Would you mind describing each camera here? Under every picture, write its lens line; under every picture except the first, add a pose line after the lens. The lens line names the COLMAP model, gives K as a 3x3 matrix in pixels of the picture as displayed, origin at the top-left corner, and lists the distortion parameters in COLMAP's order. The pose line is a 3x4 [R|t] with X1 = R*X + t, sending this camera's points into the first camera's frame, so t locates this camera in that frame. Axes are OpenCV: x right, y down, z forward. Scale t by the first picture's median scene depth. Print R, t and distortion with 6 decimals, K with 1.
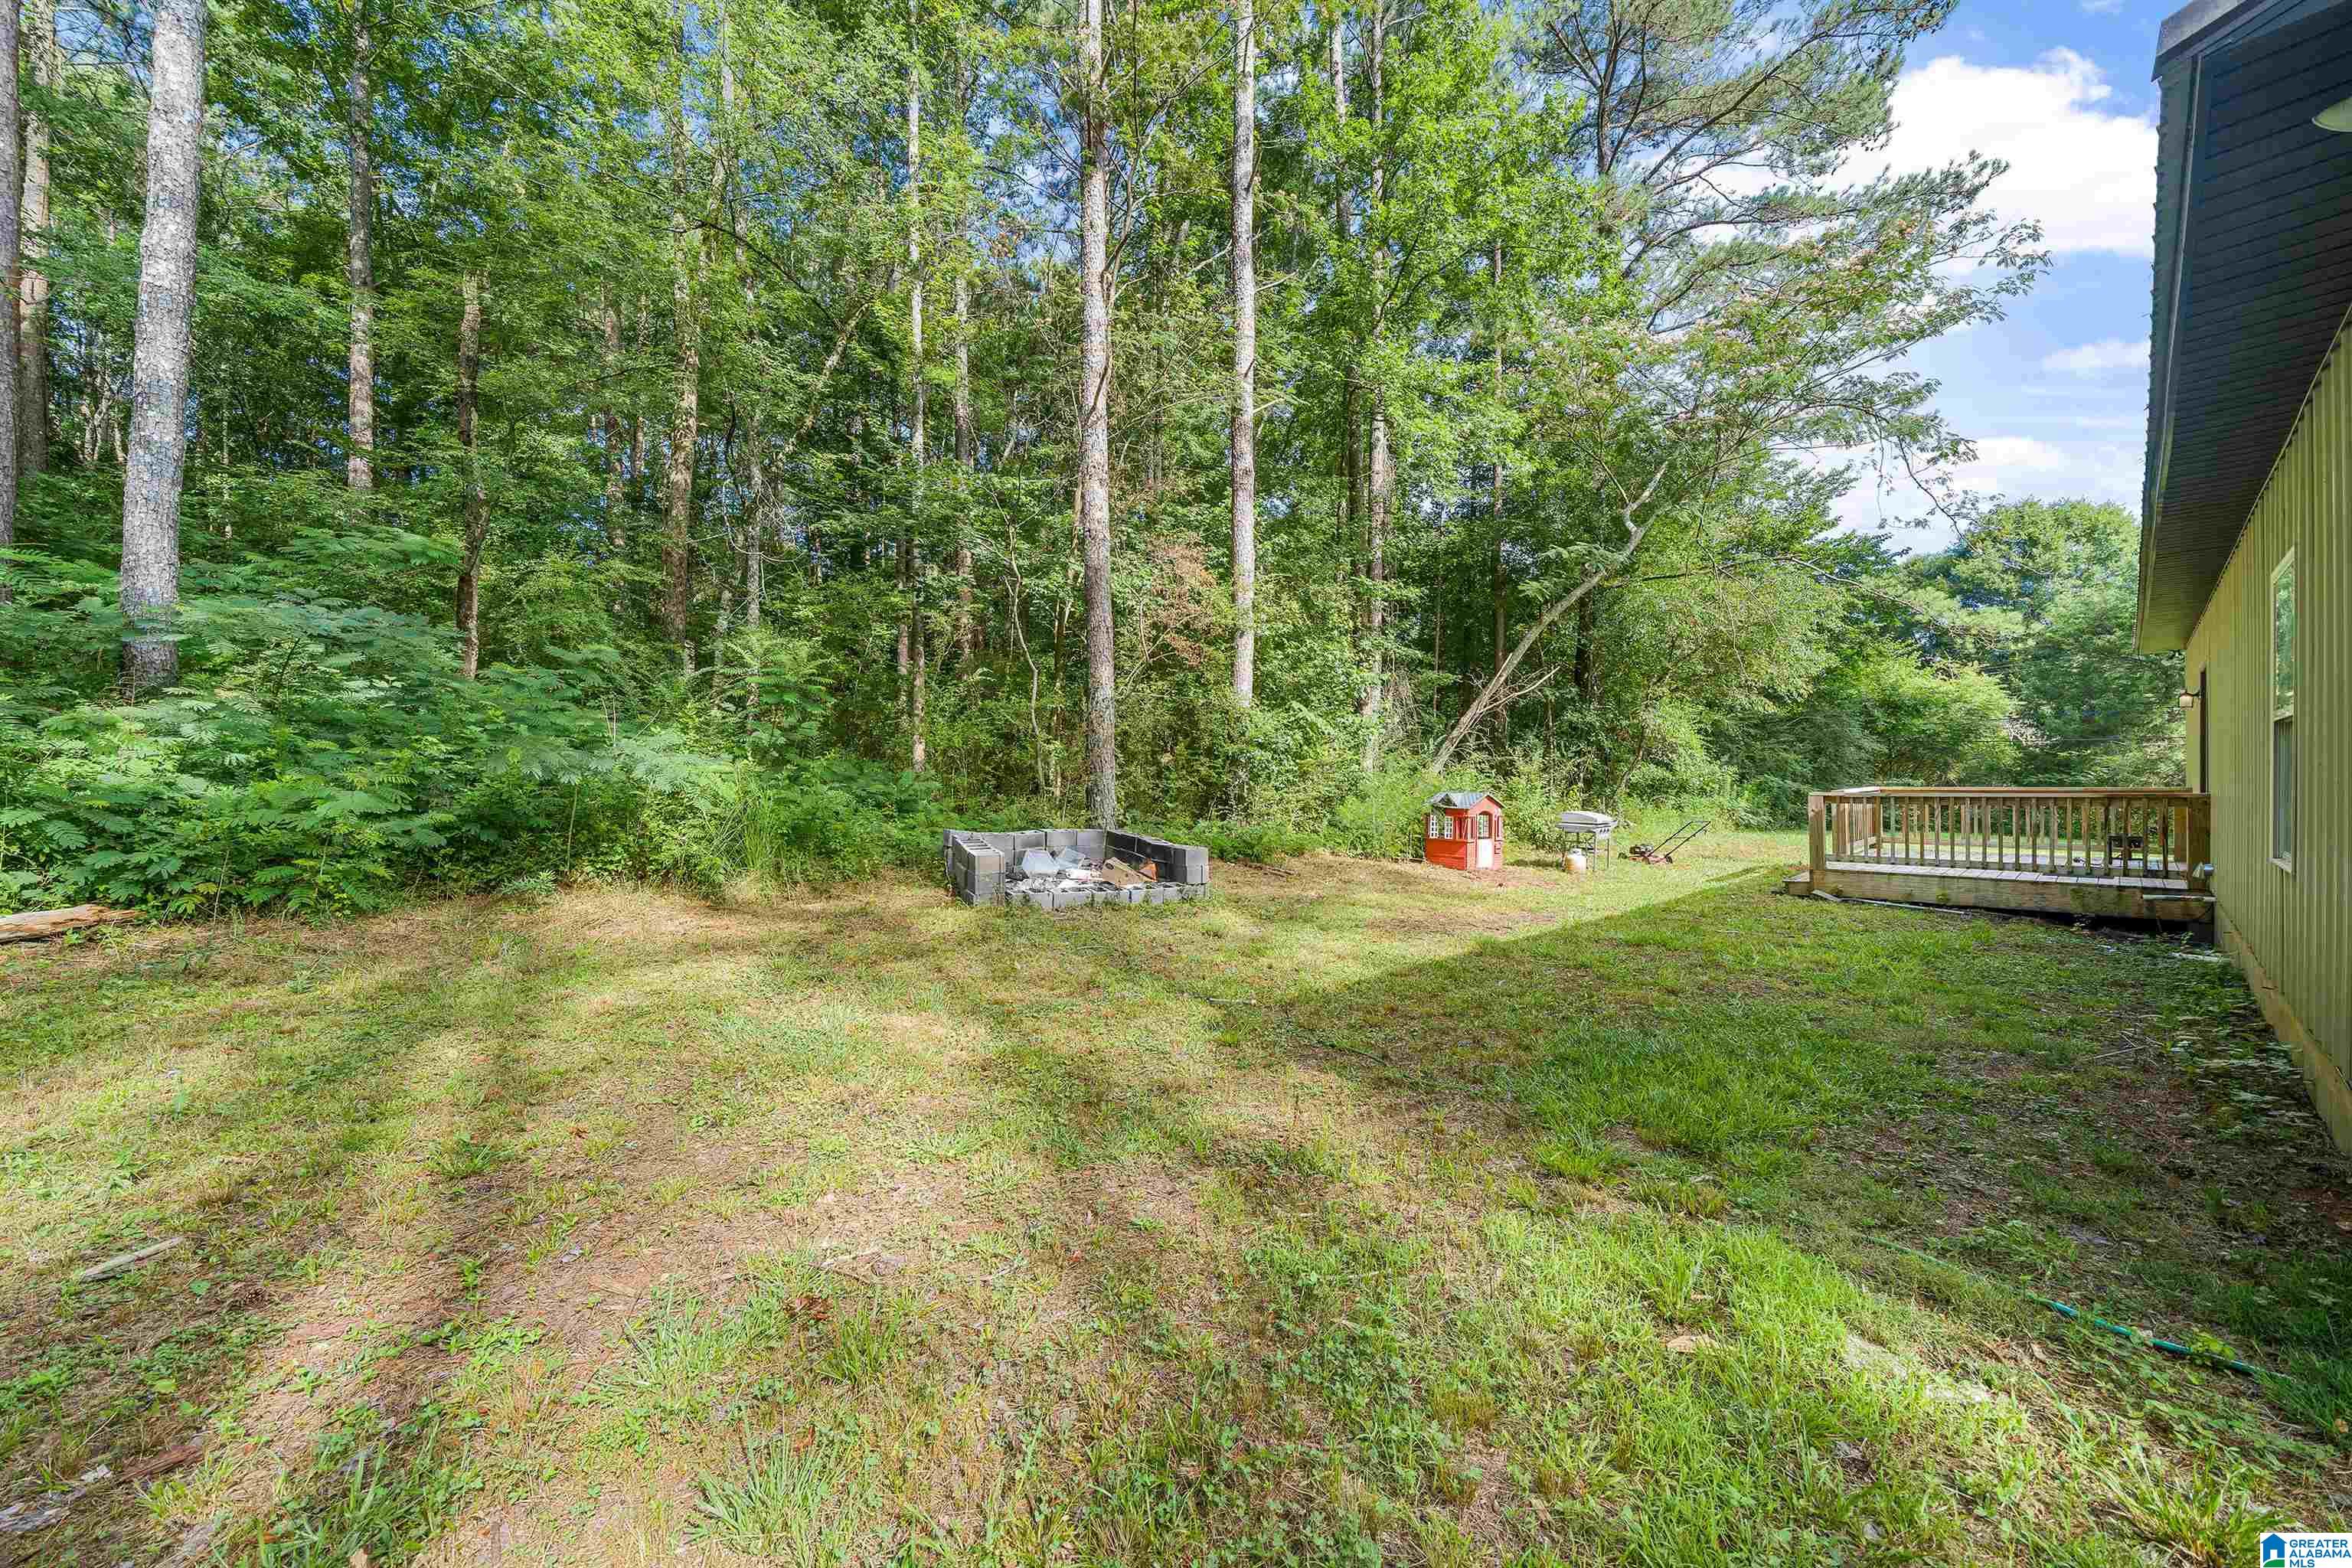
lens RADIAL K [[806.5, 0, 1171.1], [0, 806.5, 786.0], [0, 0, 1]] dist [0.000203, 0.000006]
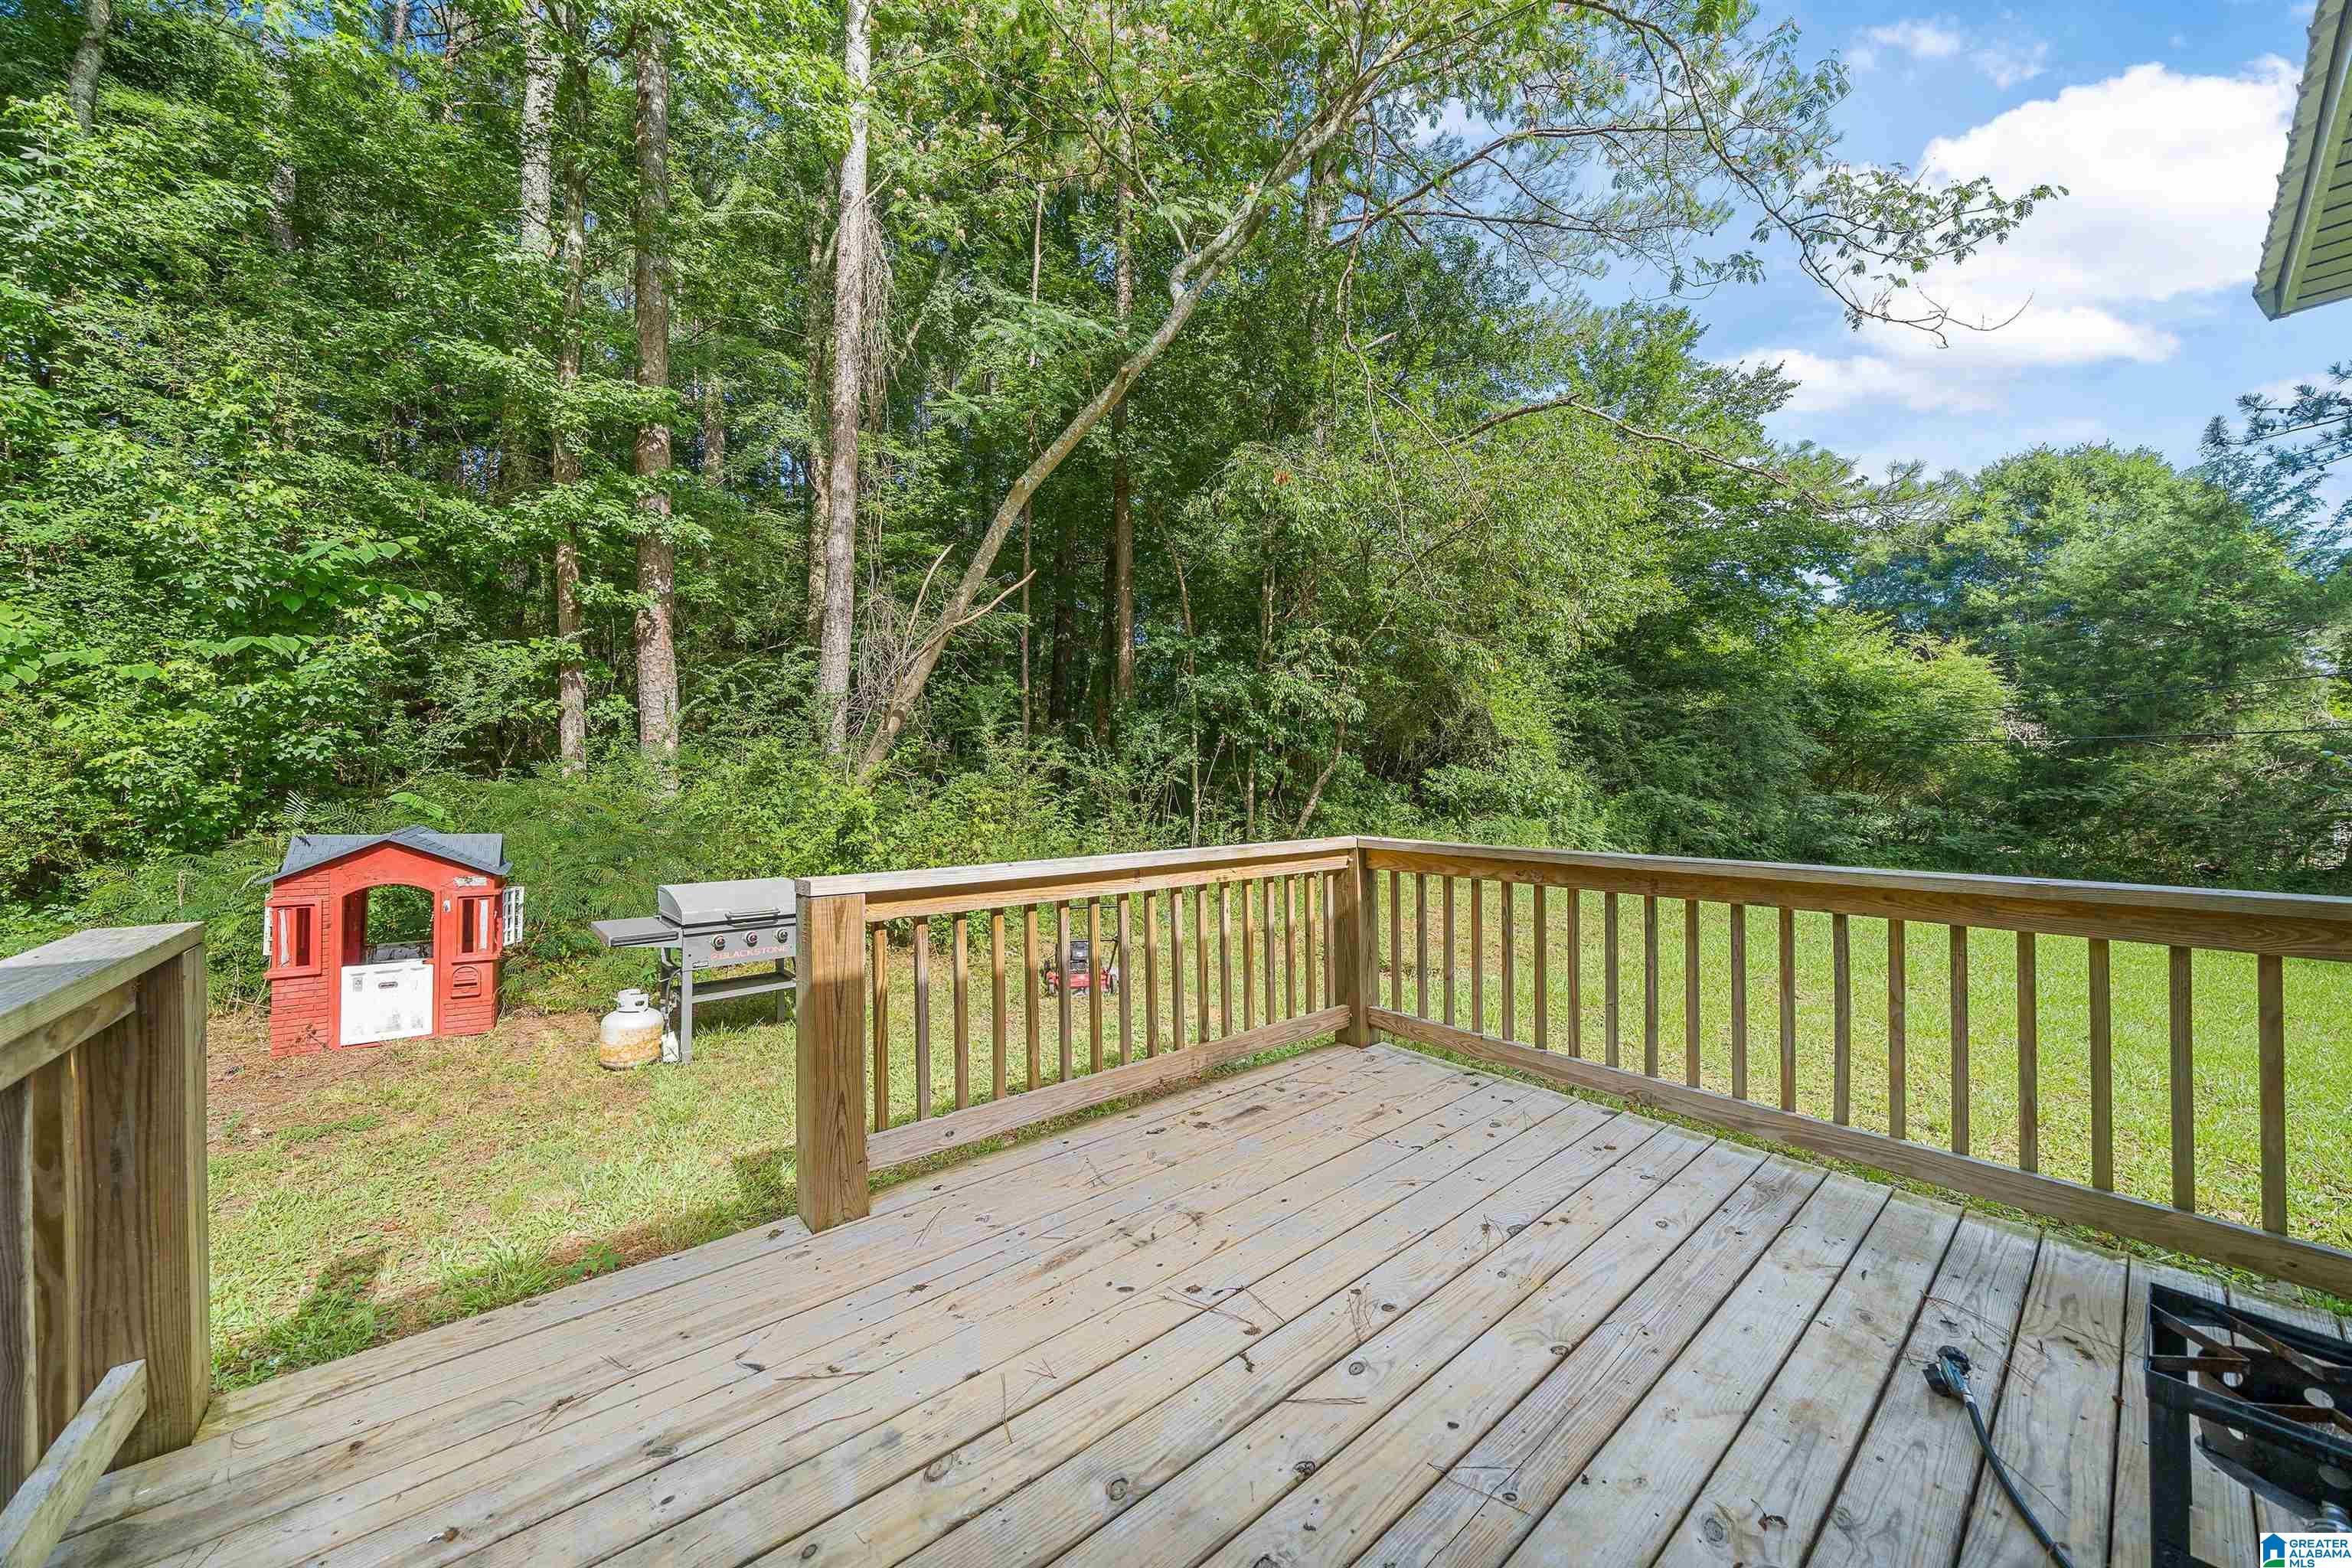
lens RADIAL K [[806.5, 0, 1181.2], [0, 806.5, 781.4], [0, 0, 1]] dist [0.000203, 0.000006]
pose [[0.999893, 0.010045, -0.010674, 0.299433], [-0.010137, 0.999912, -0.008590, -0.006761], [0.010587, 0.008698, 0.999906, 0.258833]]
